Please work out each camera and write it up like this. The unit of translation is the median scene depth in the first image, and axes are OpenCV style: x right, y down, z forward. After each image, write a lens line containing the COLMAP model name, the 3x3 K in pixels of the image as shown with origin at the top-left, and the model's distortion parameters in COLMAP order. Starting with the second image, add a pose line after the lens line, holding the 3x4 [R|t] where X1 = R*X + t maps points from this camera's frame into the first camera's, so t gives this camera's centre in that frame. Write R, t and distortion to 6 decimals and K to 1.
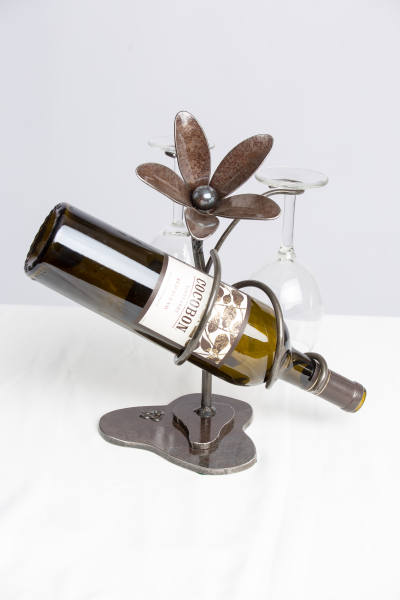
lens RADIAL K [[1166.7, 0, 200.0], [0, 1166.7, 300.0], [0, 0, 1]] dist [-0.292444, -0.011102]
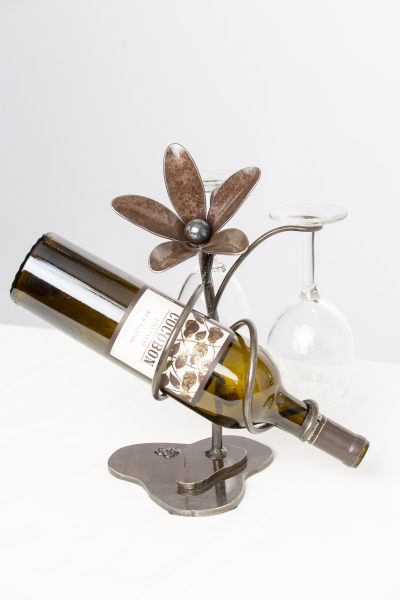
lens RADIAL K [[1166.7, 0, 200.0], [0, 1166.7, 300.0], [0, 0, 1]] dist [-0.292444, -0.011102]
pose [[0.919651, 0.041369, -0.390553, 0.400268], [-0.061175, 0.997388, -0.038404, 0.006850], [0.387944, 0.059210, 0.919779, 0.105255]]
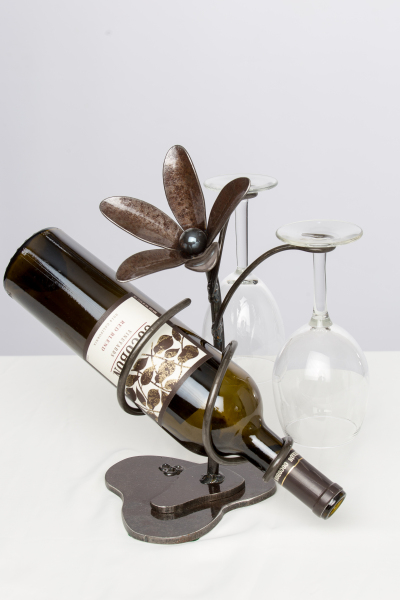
lens RADIAL K [[1166.7, 0, 200.0], [0, 1166.7, 300.0], [0, 0, 1]] dist [-0.292444, -0.011102]
pose [[0.736117, 0.137828, -0.662673, 0.633802], [-0.168959, 0.985472, 0.017282, -0.060770], [0.655427, 0.099242, 0.748710, 0.332092]]
